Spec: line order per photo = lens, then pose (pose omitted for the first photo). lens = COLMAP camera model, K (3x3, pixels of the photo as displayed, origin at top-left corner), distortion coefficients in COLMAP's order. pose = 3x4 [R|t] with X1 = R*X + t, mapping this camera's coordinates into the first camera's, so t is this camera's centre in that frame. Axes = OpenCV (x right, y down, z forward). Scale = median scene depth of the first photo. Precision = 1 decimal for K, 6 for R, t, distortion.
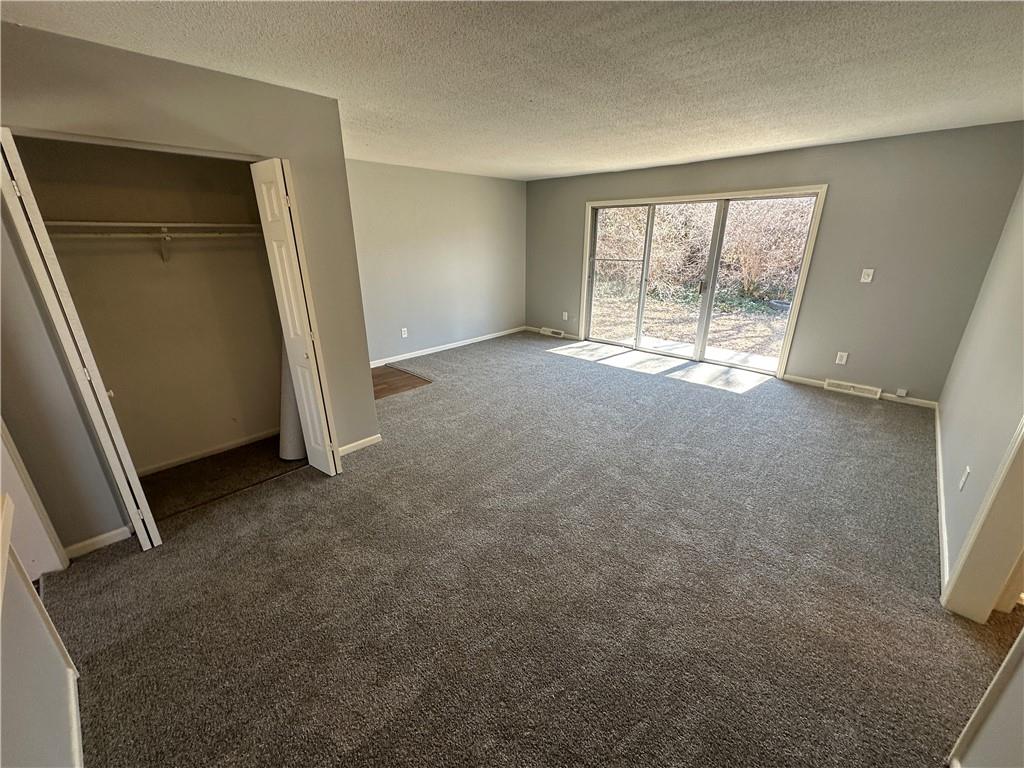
lens RADIAL K [[408.4, 0, 510.8], [0, 408.4, 385.1], [0, 0, 1]] dist [-0.002501, 0.000745]
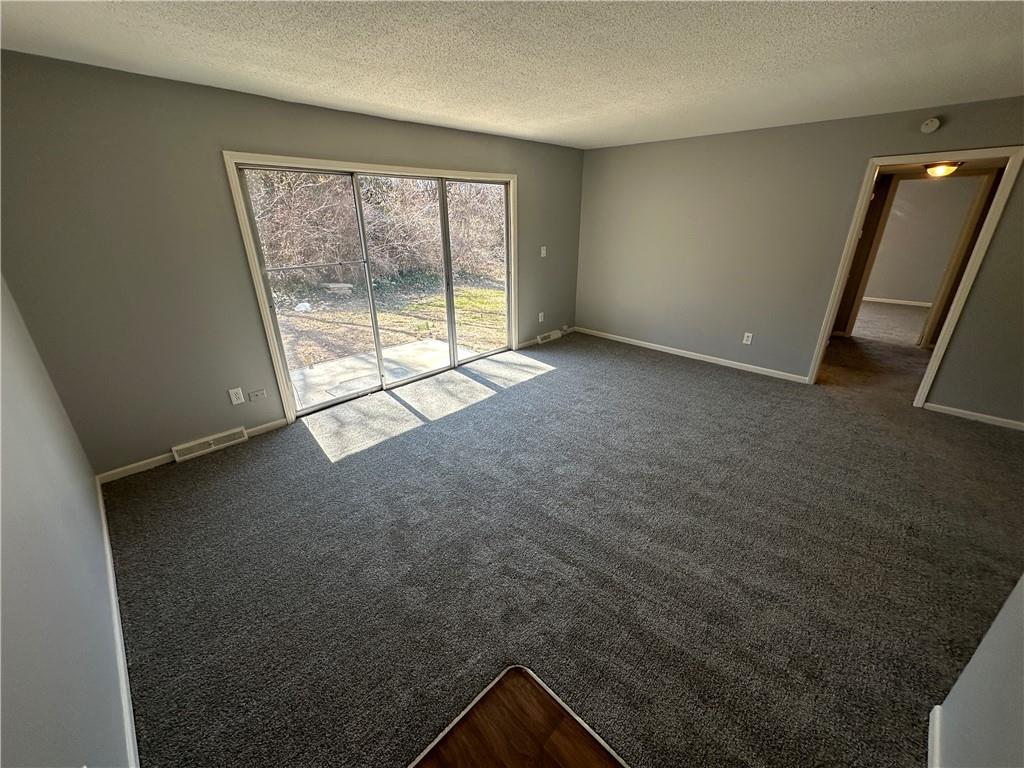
lens RADIAL K [[408.4, 0, 513.3], [0, 408.4, 384.1], [0, 0, 1]] dist [-0.002501, 0.000745]
pose [[0.009572, -0.373945, 0.927401, -0.413387], [0.350635, 0.869812, 0.347105, -0.323935], [-0.936463, 0.321857, 0.139444, 0.875923]]
